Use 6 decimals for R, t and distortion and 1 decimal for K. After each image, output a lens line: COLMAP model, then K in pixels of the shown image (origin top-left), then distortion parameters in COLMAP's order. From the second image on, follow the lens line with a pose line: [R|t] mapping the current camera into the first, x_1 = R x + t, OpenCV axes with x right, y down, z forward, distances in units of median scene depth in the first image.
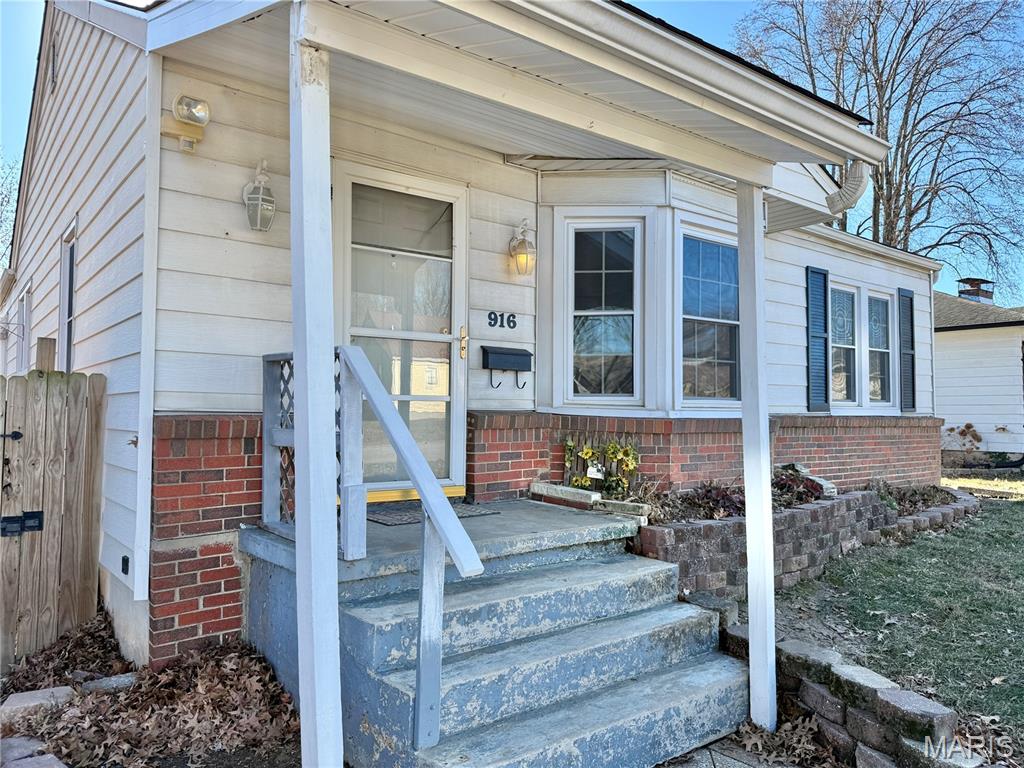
lens RADIAL K [[728.6, 0, 512.0], [0, 728.6, 384.0], [0, 0, 1]] dist [-0.000716, 0.000225]
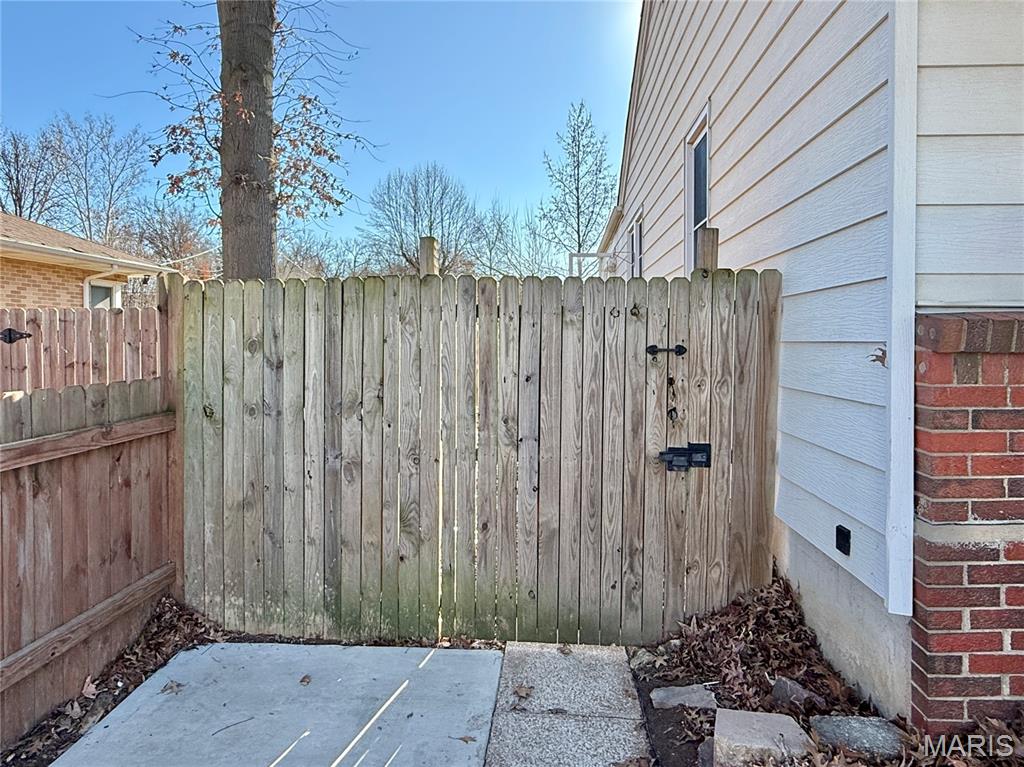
lens RADIAL K [[683.3, 0, 511.8], [0, 683.3, 355.6], [0, 0, 1]] dist [0.003382, 0.000552]
pose [[0.742021, 0.010437, -0.670296, -0.300893], [0.030866, 0.998286, 0.049714, 0.032498], [0.669666, -0.057578, 0.740427, 0.298543]]
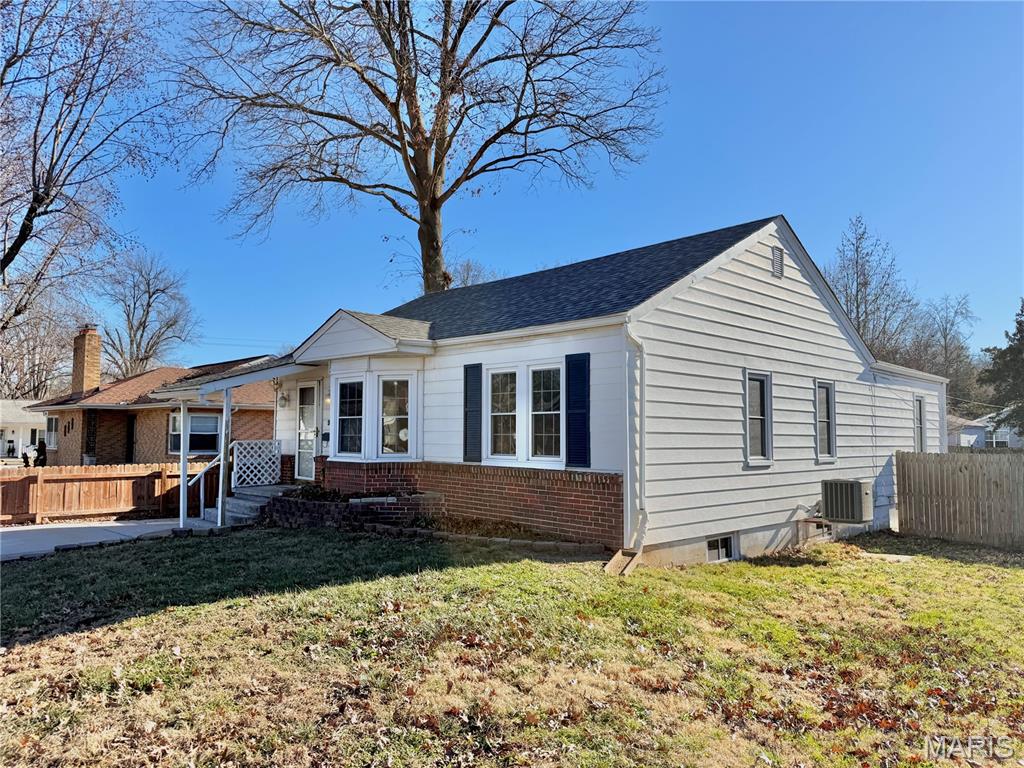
lens RADIAL K [[728.6, 0, 512.0], [0, 728.6, 384.0], [0, 0, 1]] dist [-0.000716, 0.000225]
pose [[0.110252, -0.073362, -0.991192, 3.149974], [0.031330, 0.997033, -0.070310, -0.021983], [0.993410, -0.023302, 0.112223, 1.529745]]
